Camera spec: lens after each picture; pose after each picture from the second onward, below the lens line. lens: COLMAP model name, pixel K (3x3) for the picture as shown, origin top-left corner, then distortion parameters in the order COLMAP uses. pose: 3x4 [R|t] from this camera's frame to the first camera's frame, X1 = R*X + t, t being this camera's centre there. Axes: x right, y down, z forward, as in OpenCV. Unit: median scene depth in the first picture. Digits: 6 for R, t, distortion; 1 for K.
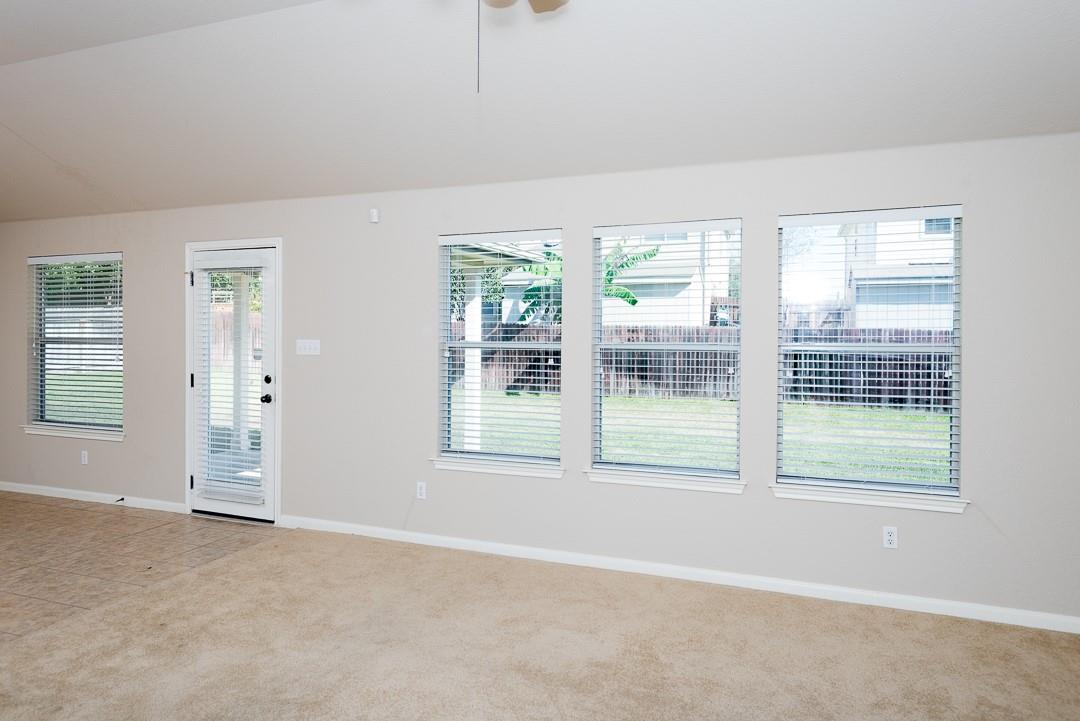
lens RADIAL K [[772.7, 0, 591.9], [0, 772.7, 333.4], [0, 0, 1]] dist [-0.000672, -0.002984]
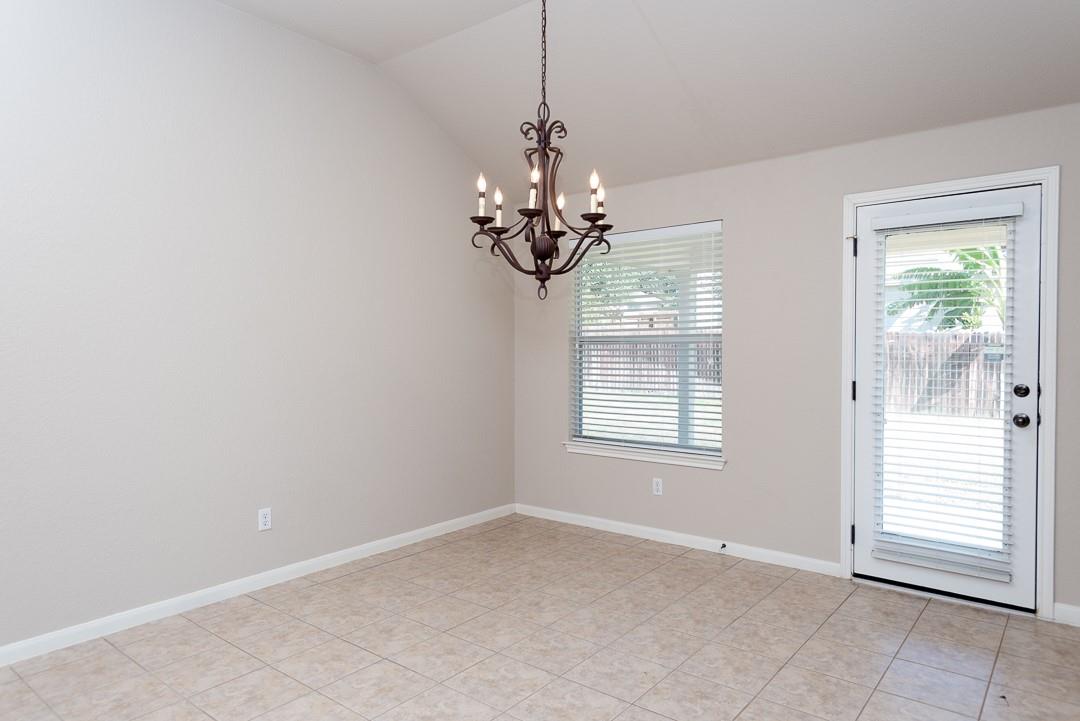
lens RADIAL K [[660.3, 0, 542.4], [0, 660.3, 364.0], [0, 0, 1]] dist [-0.002203, -0.004290]
pose [[0.960730, -0.001250, -0.277482, -0.598726], [0.007743, 0.999721, 0.022306, 0.019903], [0.277377, -0.023578, 0.960472, 0.330357]]
